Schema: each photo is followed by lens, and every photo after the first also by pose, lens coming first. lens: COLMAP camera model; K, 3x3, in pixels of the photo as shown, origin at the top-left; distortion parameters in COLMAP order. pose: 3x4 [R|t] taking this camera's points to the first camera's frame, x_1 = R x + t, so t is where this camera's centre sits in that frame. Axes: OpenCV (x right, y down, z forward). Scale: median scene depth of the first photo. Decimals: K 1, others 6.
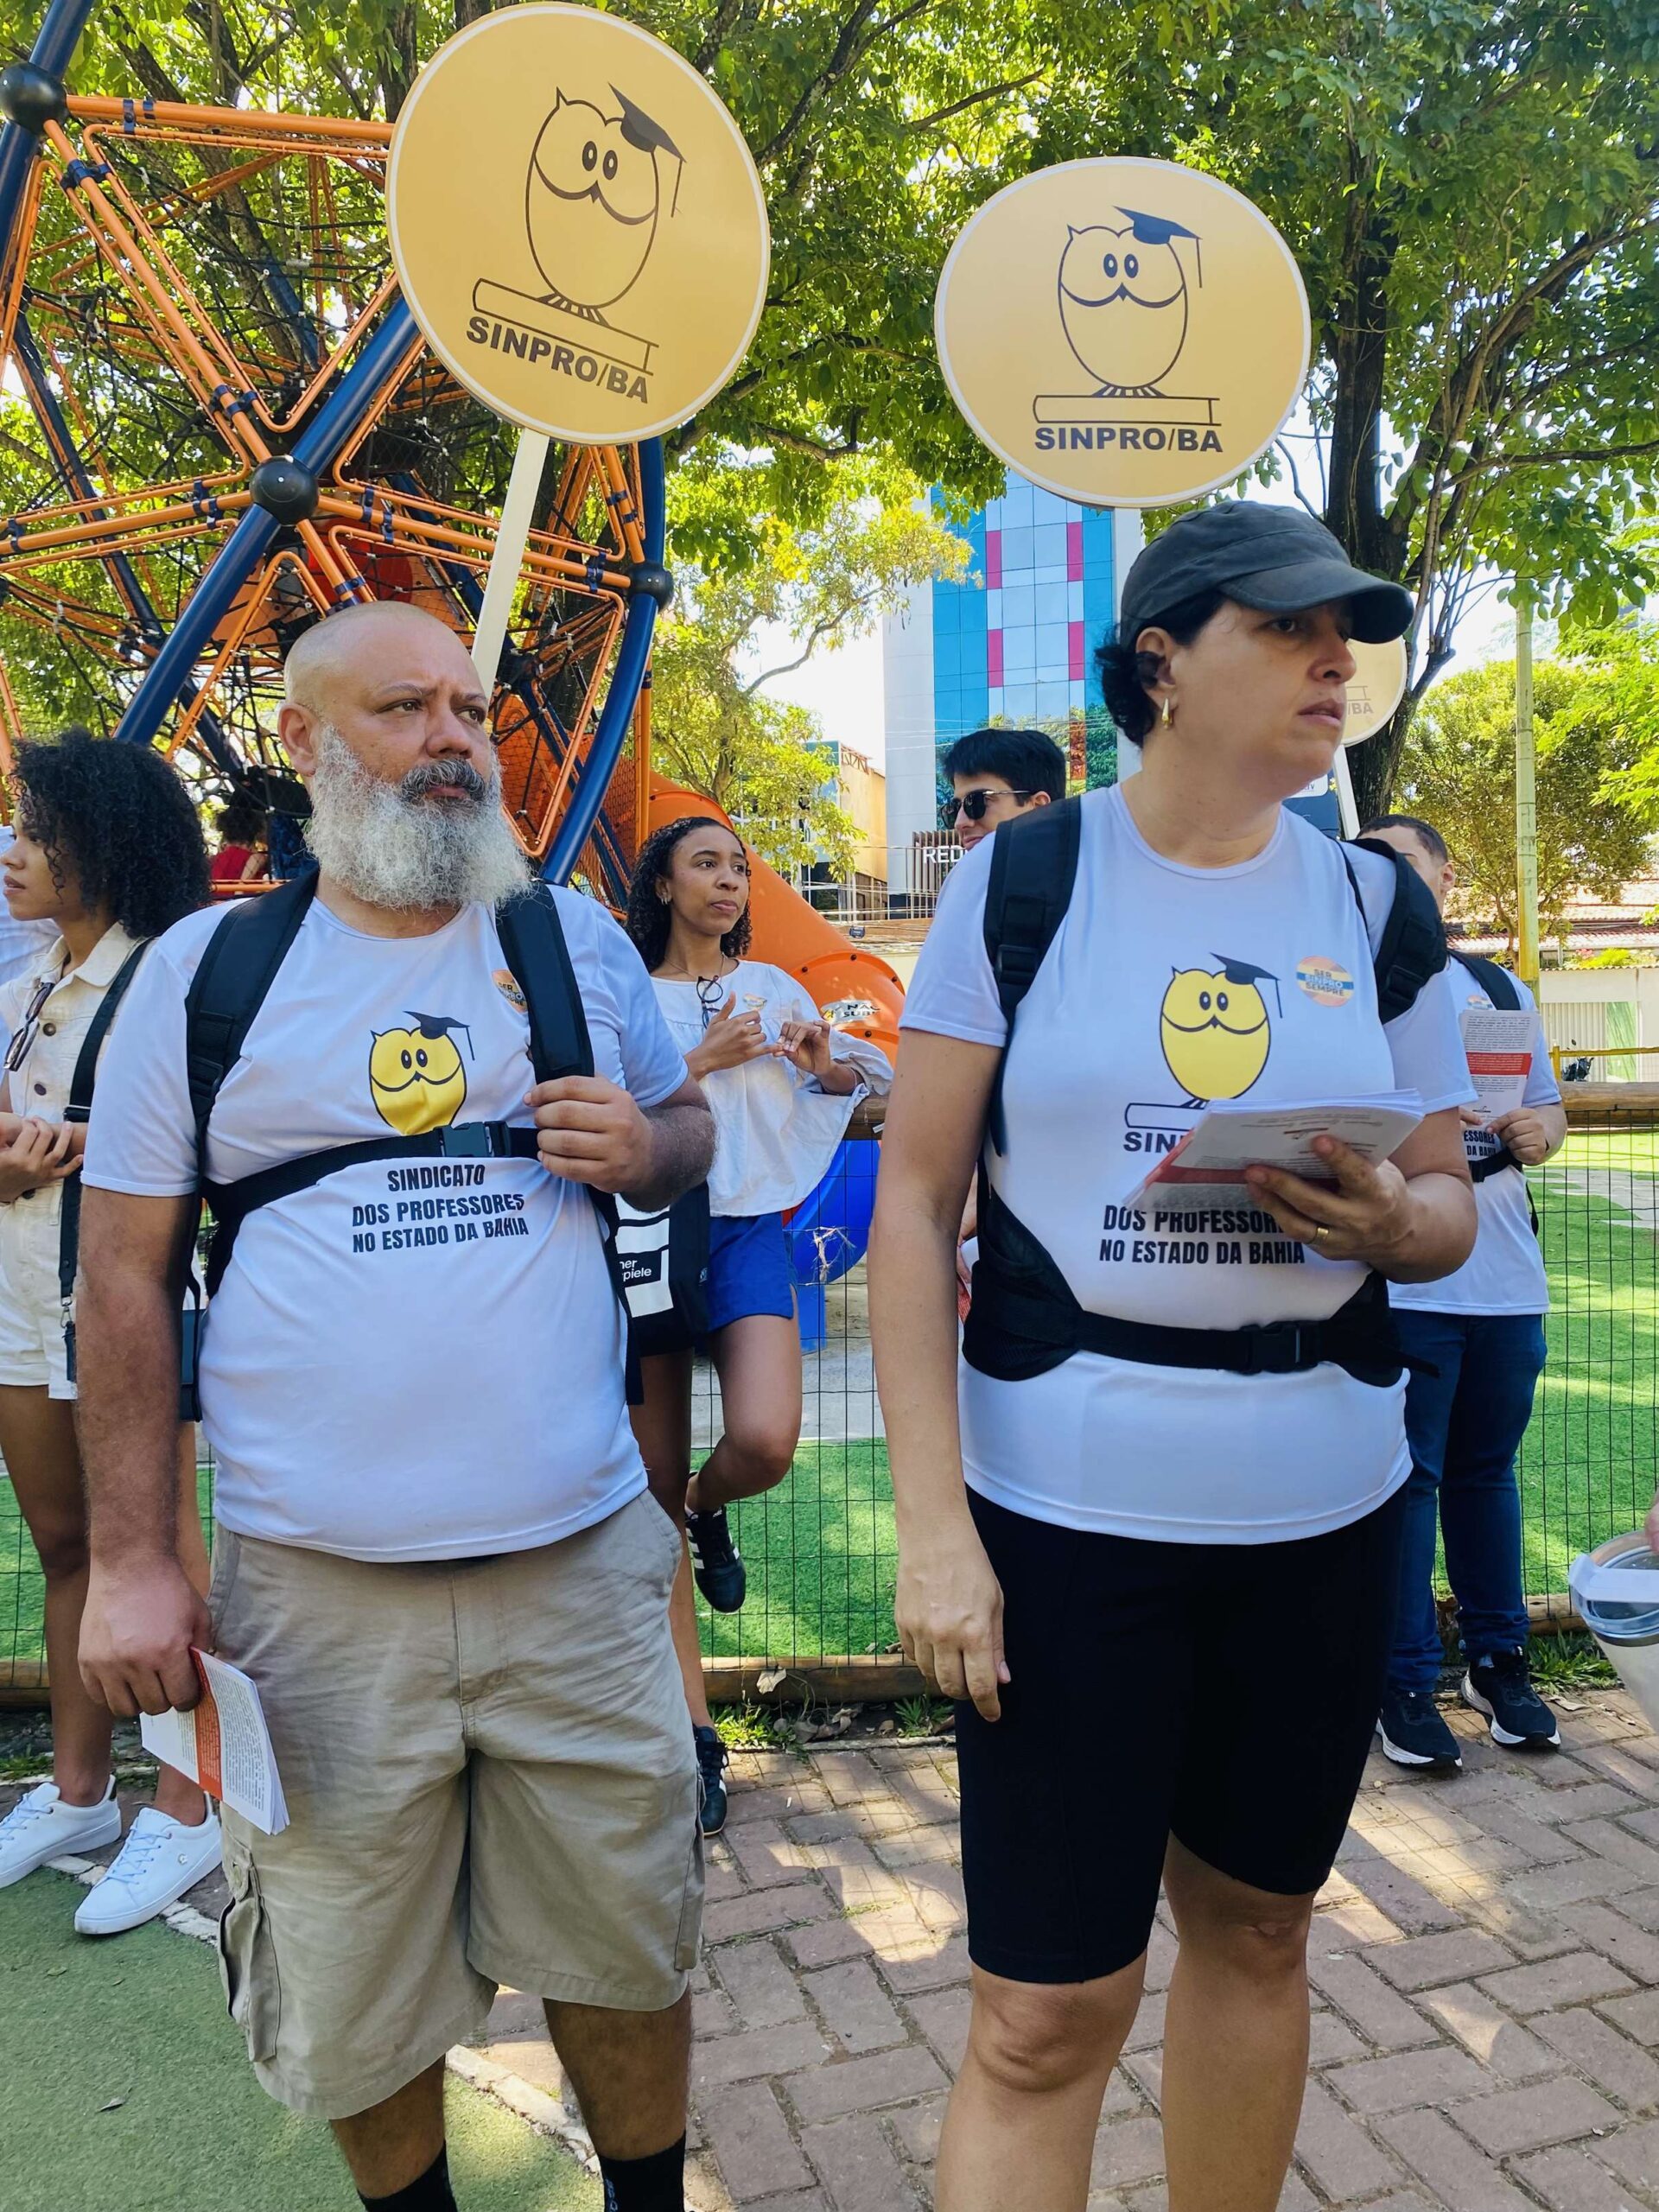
lens RADIAL K [[1732.2, 0, 829.5], [0, 1732.2, 1106.0], [0, 0, 1]] dist [-0.008230, 0.065570]
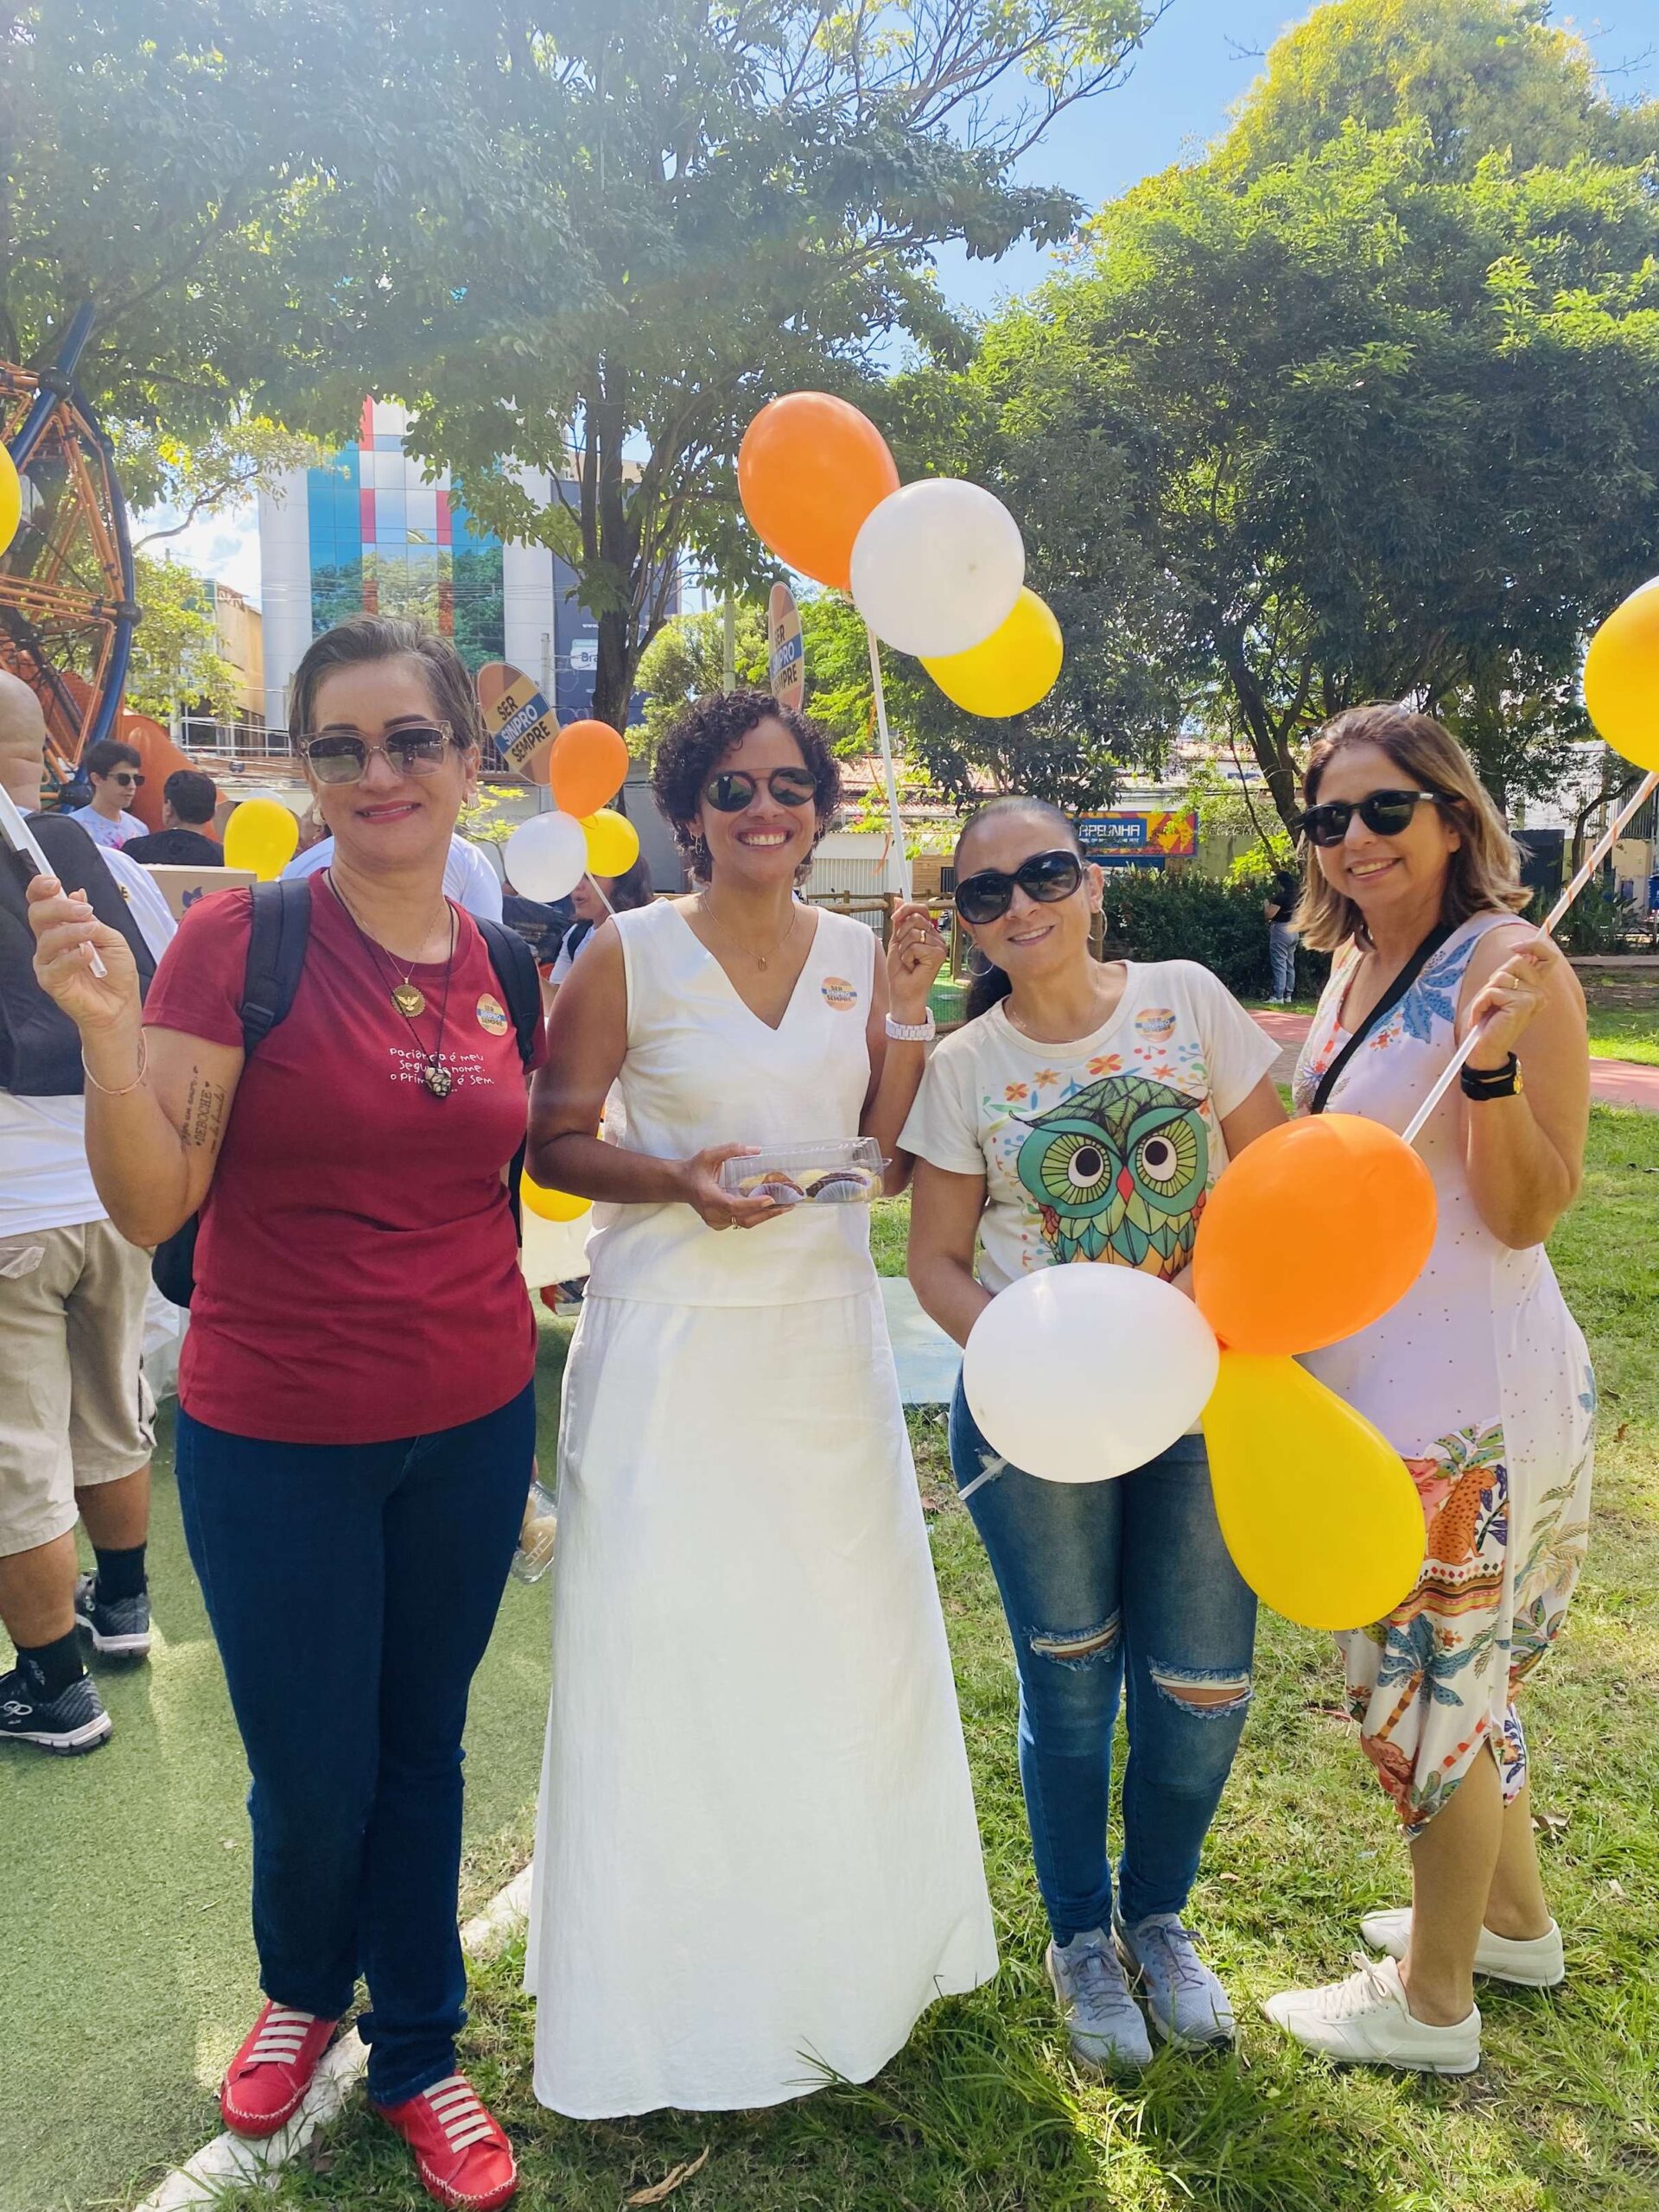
lens RADIAL K [[1732.2, 0, 829.5], [0, 1732.2, 1106.0], [0, 0, 1]] dist [-0.008230, 0.065570]
pose [[0.940633, -0.014940, 0.339097, -0.006825], [-0.016219, 0.995911, 0.088867, 0.006297], [-0.339038, -0.089091, 0.936545, -0.175839]]
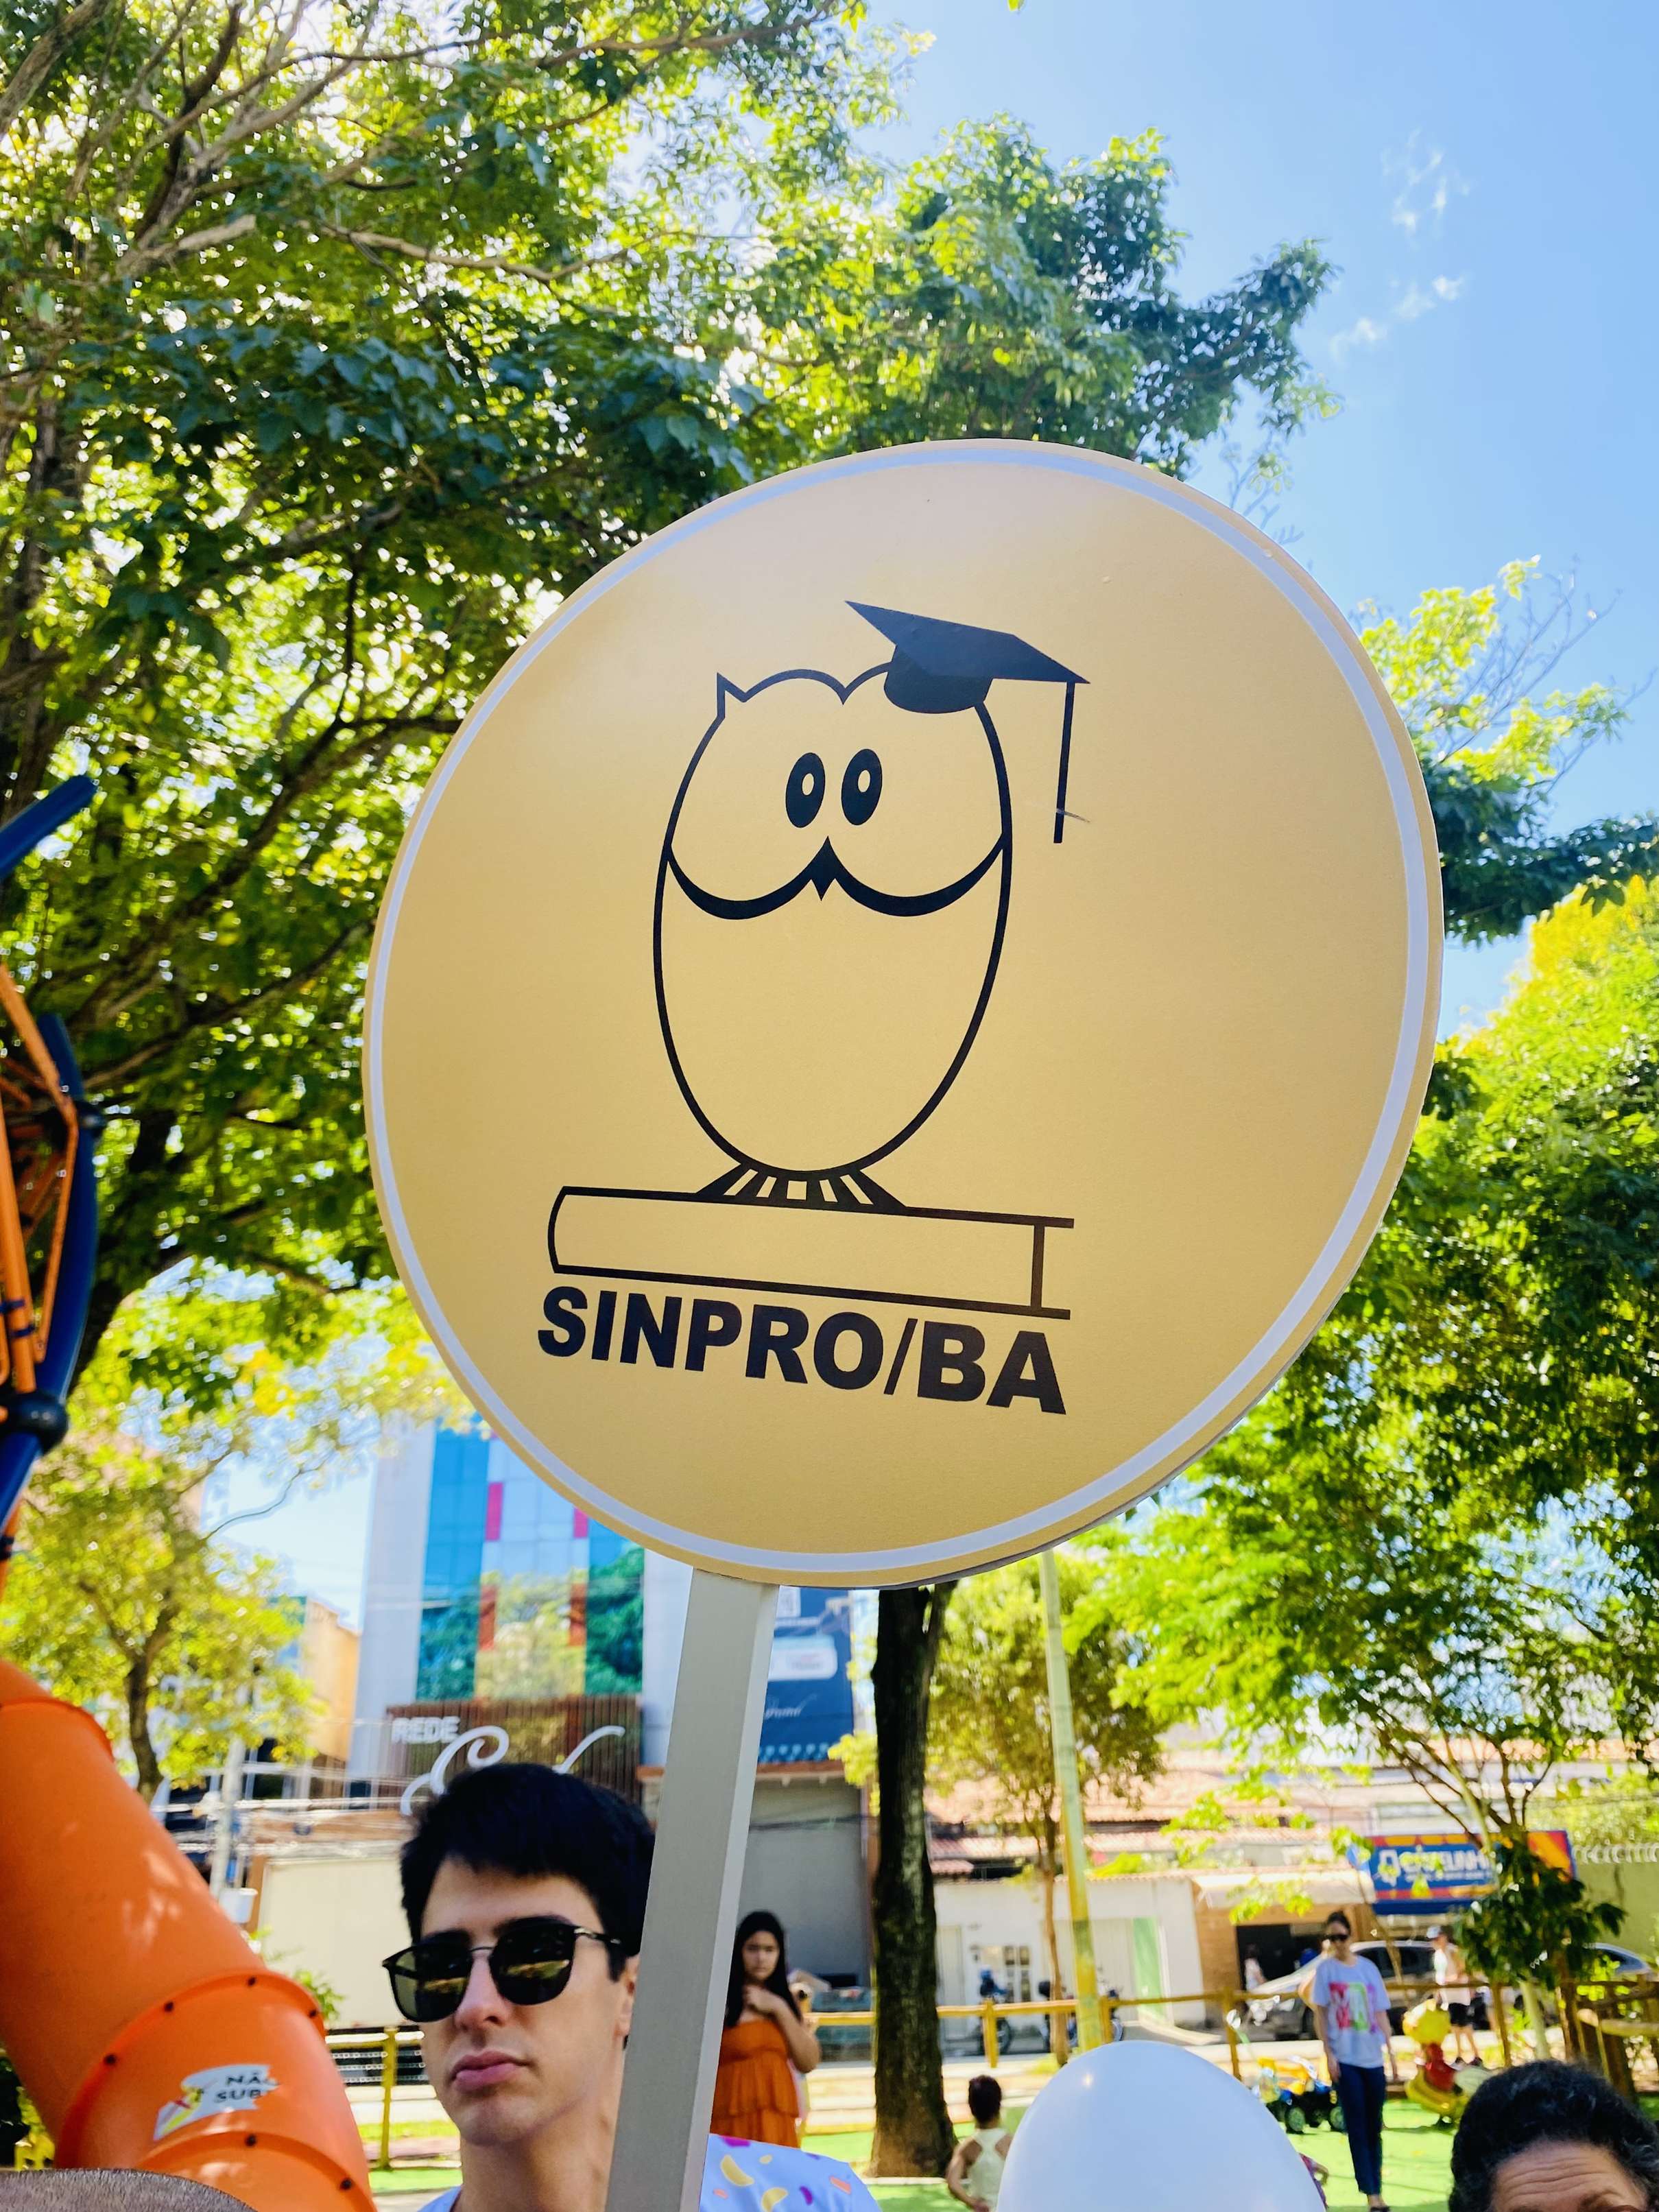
lens RADIAL K [[1732.1, 0, 829.5], [0, 1732.1, 1106.0], [0, 0, 1]] dist [-0.008230, 0.065570]
pose [[0.960904, 0.114727, 0.251993, 0.010939], [0.013937, 0.888919, -0.457852, -0.029668], [-0.276529, 0.443464, 0.852568, 0.075720]]
